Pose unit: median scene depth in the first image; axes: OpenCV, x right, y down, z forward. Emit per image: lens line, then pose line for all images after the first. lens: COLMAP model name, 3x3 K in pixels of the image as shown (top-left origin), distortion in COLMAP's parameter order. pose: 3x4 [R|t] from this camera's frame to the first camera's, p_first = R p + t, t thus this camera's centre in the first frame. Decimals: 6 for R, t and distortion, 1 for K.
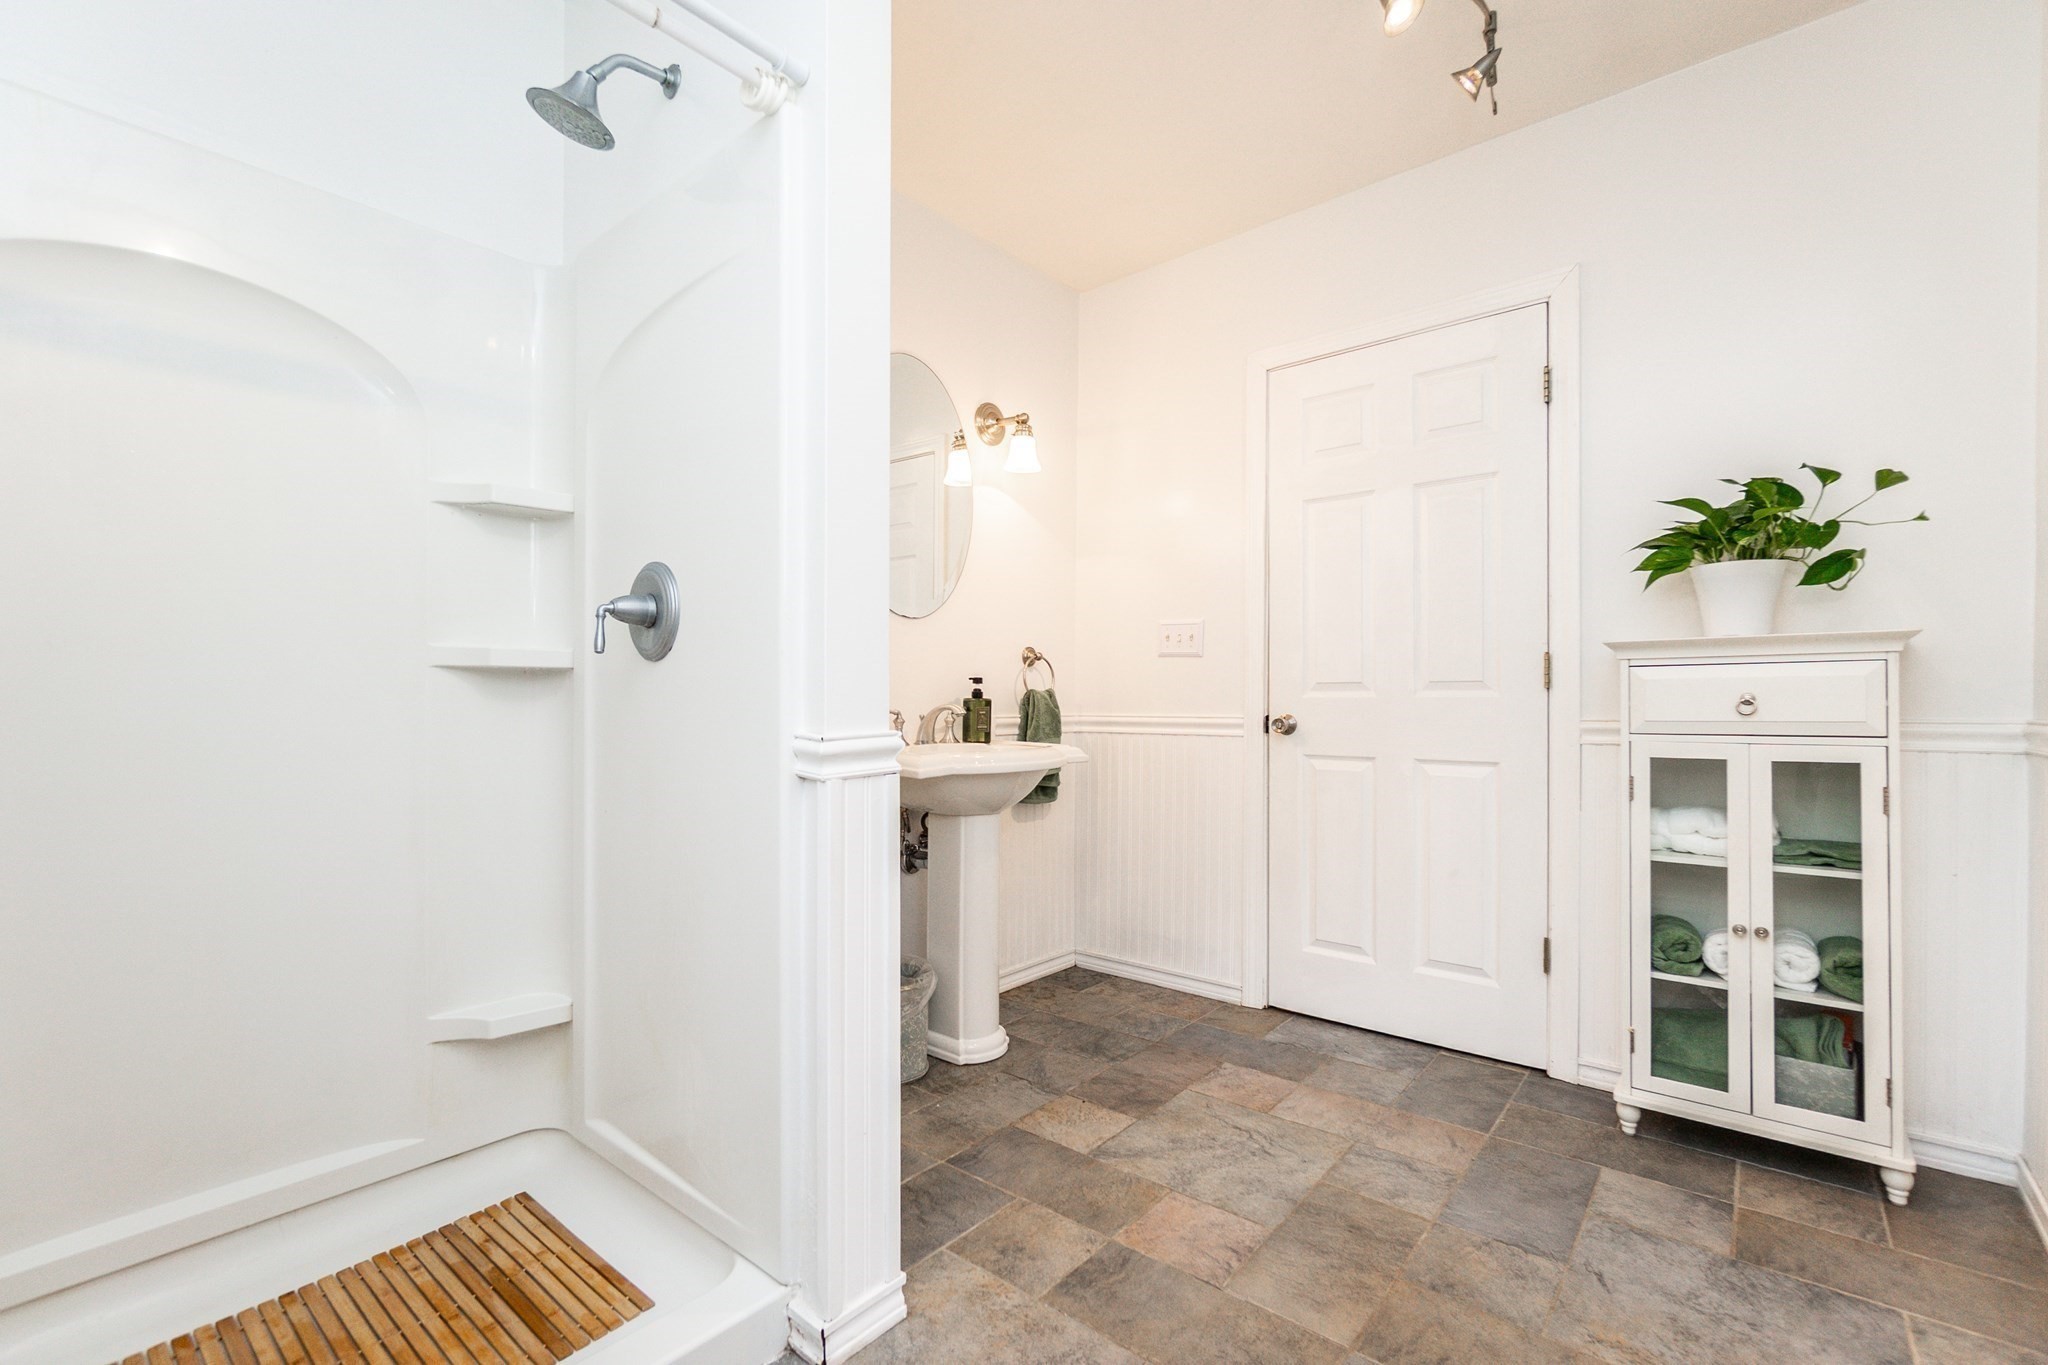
lens RADIAL K [[888.8, 0, 1010.5], [0, 888.8, 688.2], [0, 0, 1]] dist [-0.005050, 0.000988]
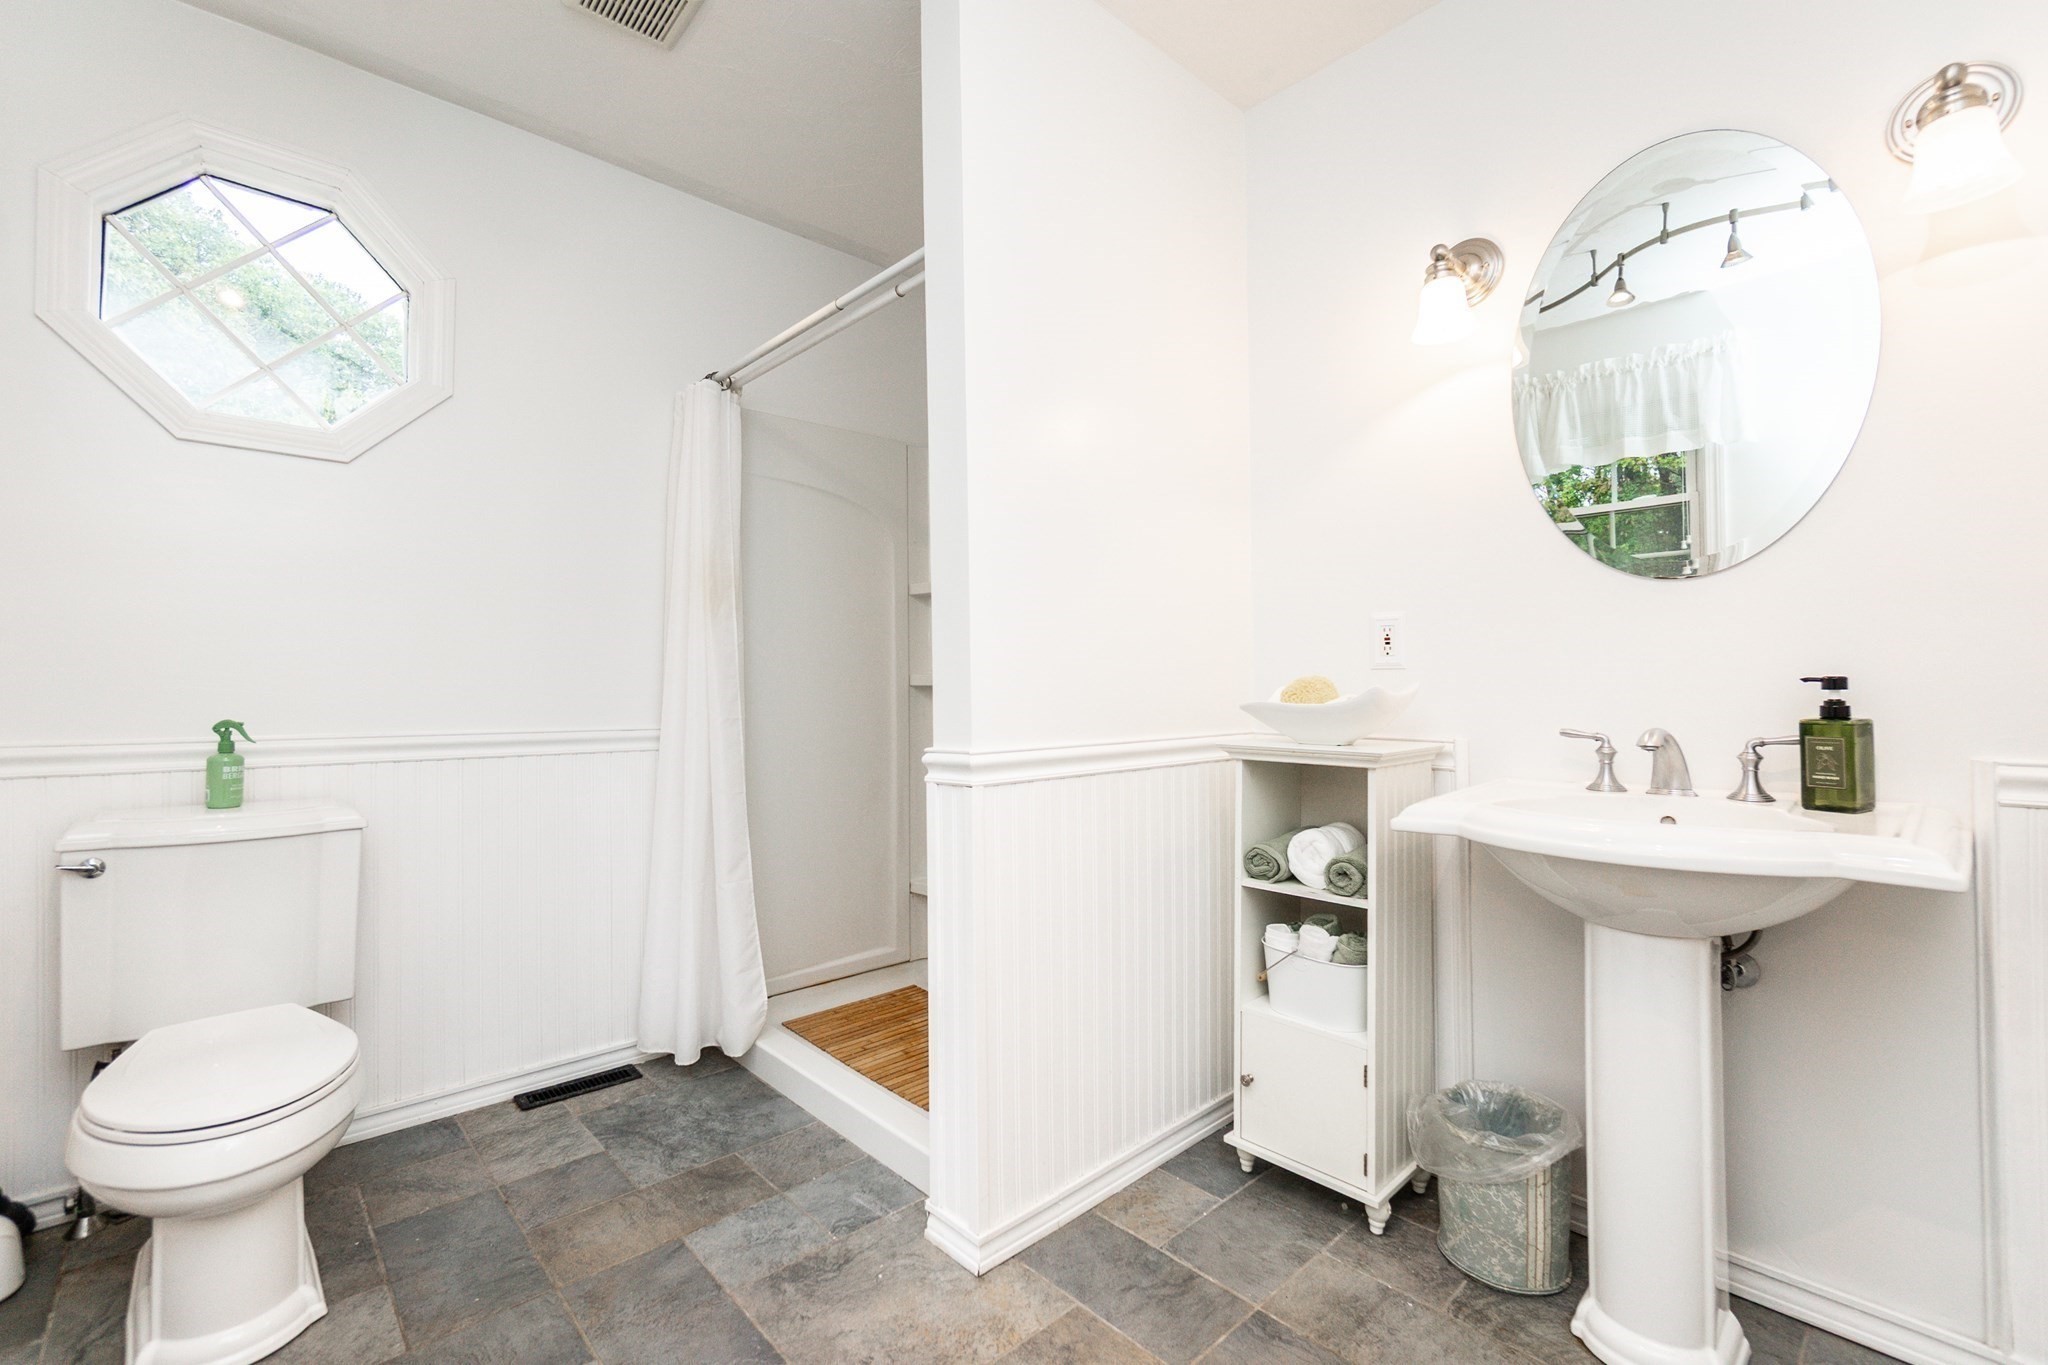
lens RADIAL K [[888.8, 0, 1032.7], [0, 888.8, 681.3], [0, 0, 1]] dist [-0.005050, 0.000988]
pose [[-0.116633, -0.012740, -0.993093, 0.612660], [0.017109, 0.999744, -0.014835, -0.012132], [0.993028, -0.018721, -0.116385, 0.751656]]
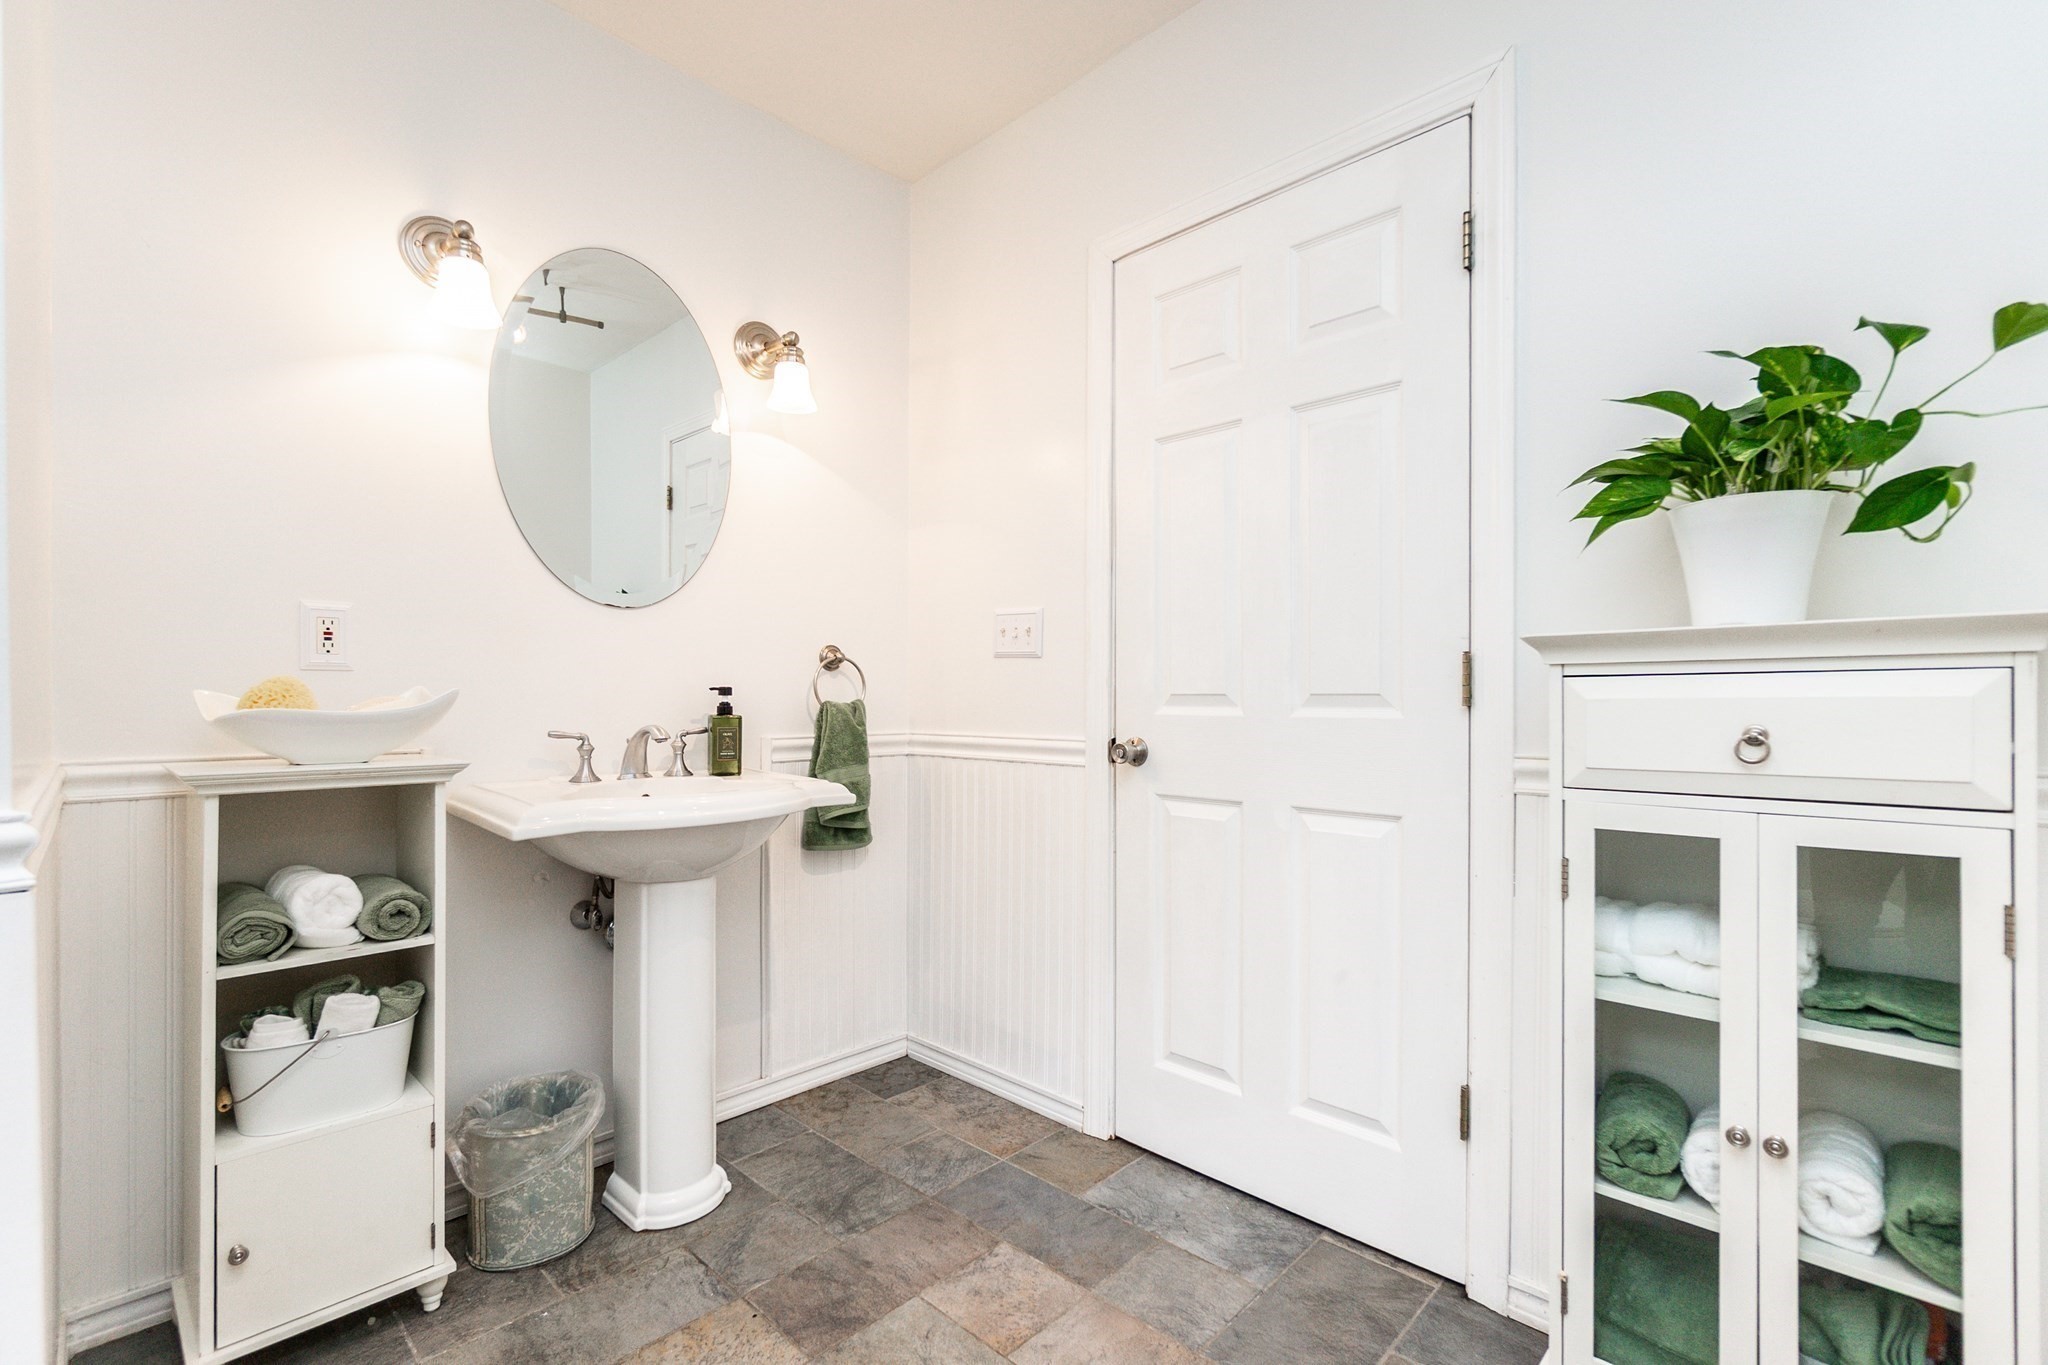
lens RADIAL K [[888.8, 0, 1043.1], [0, 888.8, 690.9], [0, 0, 1]] dist [-0.005050, 0.000988]
pose [[0.998202, -0.002342, -0.059888, 0.334975], [0.002975, 0.999941, 0.010476, -0.019524], [0.059860, -0.010635, 0.998150, 0.330682]]
